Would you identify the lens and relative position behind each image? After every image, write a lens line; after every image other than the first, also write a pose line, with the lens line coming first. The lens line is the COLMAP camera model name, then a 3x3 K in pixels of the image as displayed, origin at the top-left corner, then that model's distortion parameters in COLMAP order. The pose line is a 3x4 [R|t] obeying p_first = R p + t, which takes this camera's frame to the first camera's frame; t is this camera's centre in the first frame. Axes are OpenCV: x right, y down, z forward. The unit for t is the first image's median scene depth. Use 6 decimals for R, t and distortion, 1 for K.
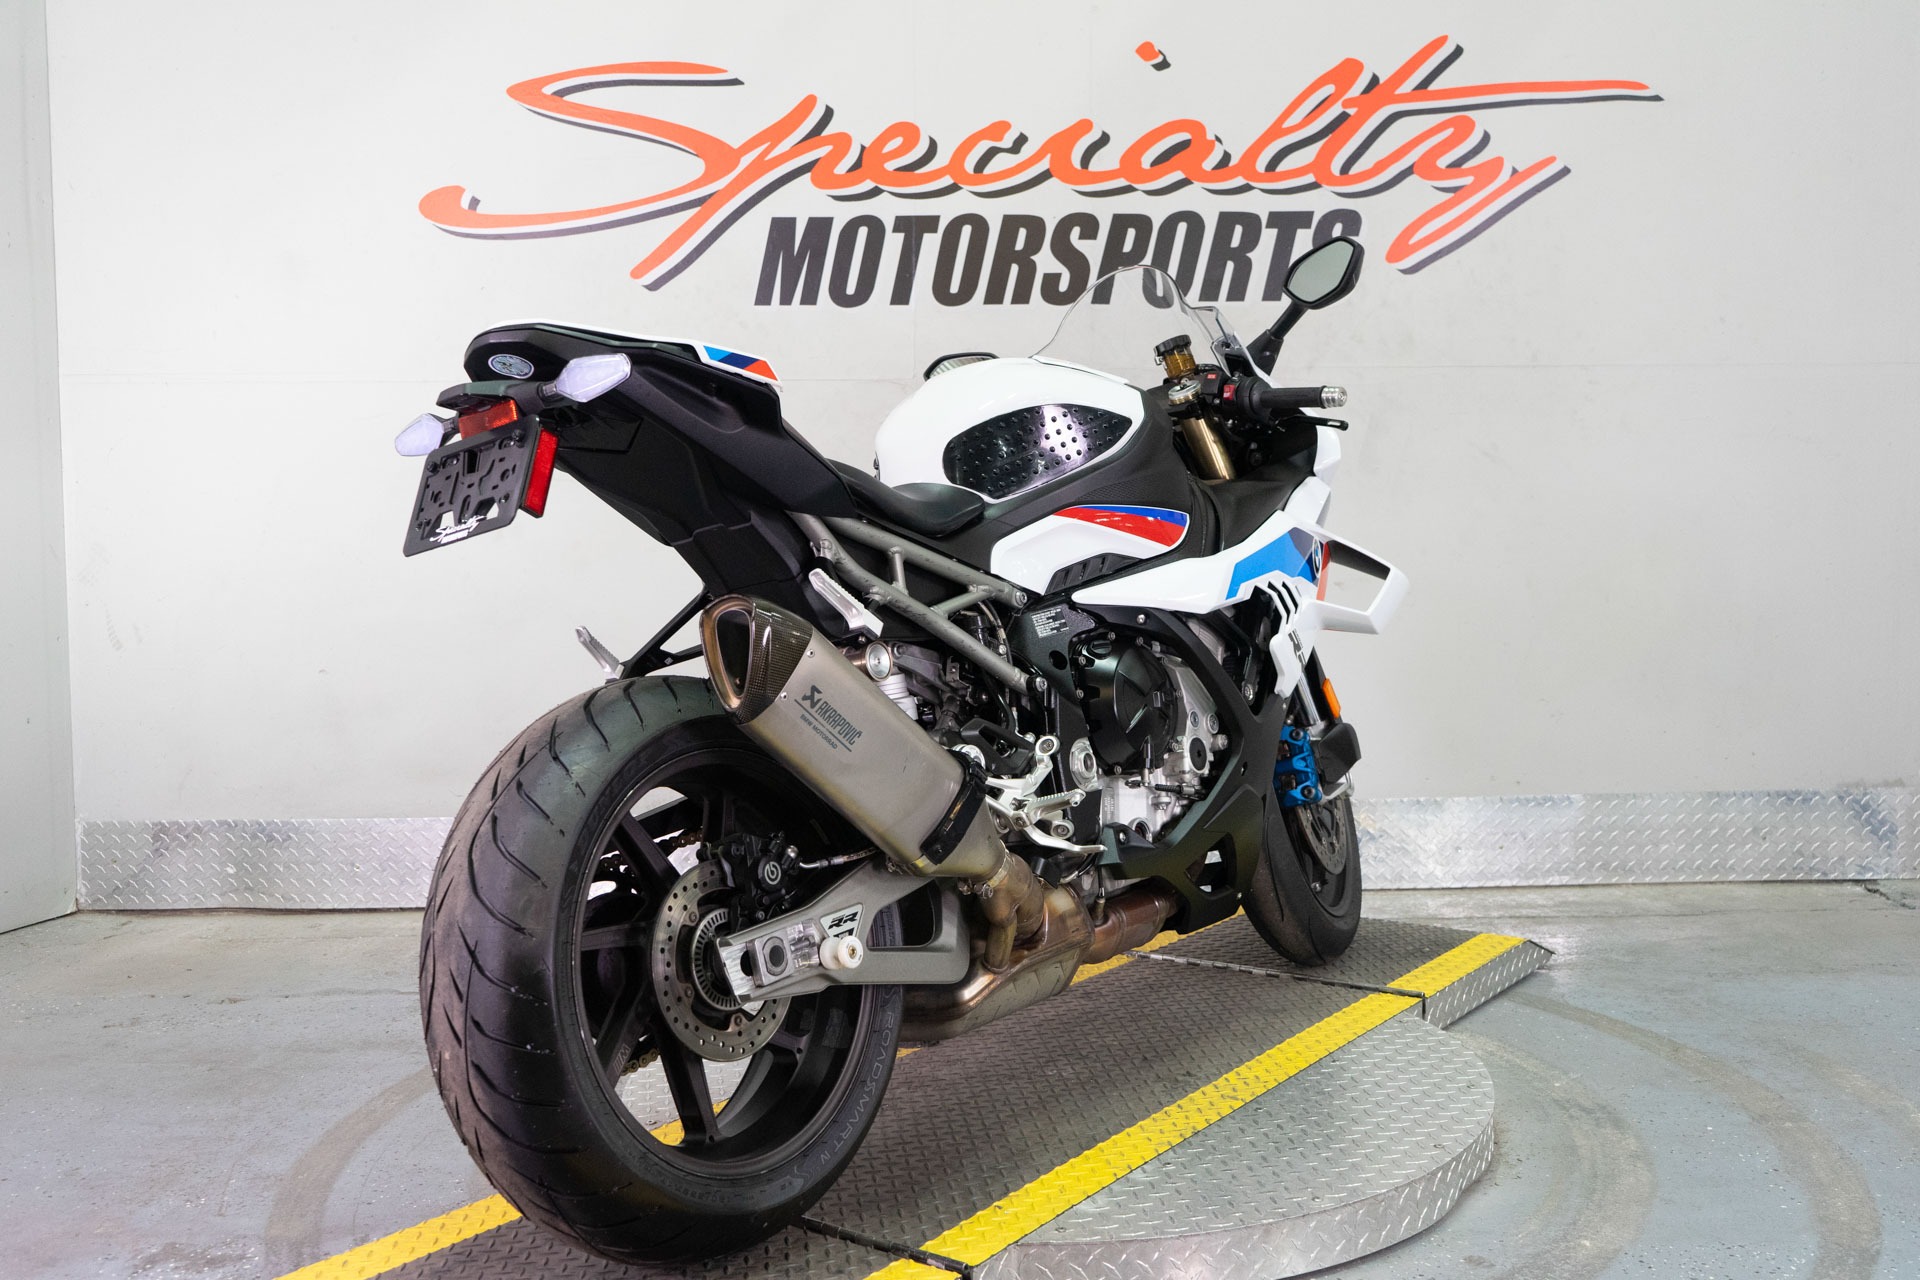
lens RADIAL K [[1868.6, 0, 960.0], [0, 1868.6, 640.0], [0, 0, 1]] dist [0.015818, -0.000012]
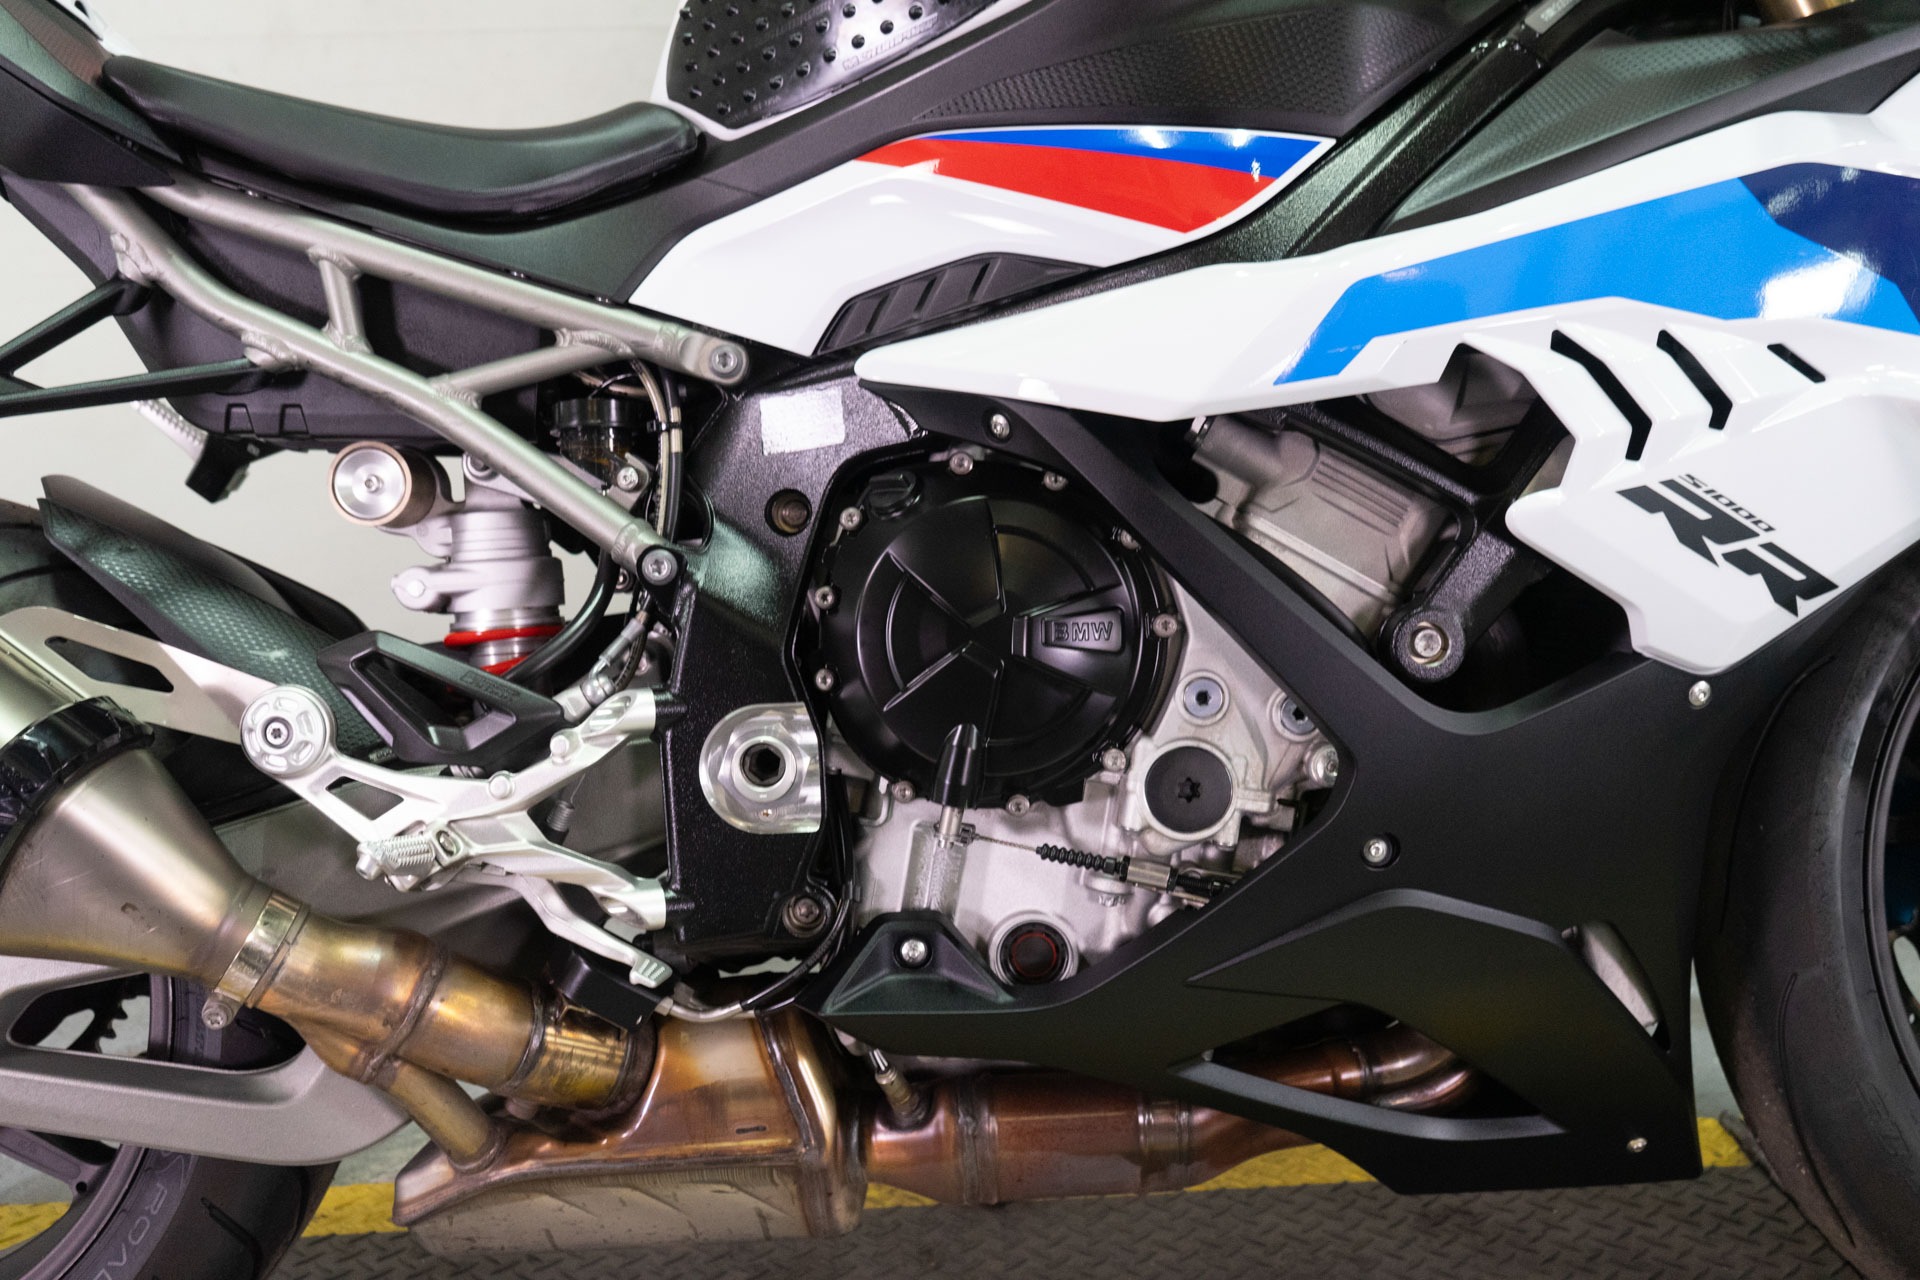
lens RADIAL K [[1868.6, 0, 960.0], [0, 1868.6, 640.0], [0, 0, 1]] dist [0.015818, -0.000012]
pose [[0.590395, 0.164993, -0.790070, 0.382264], [-0.021590, 0.981761, 0.188891, -0.038604], [0.806826, -0.094463, 0.583189, 0.718780]]
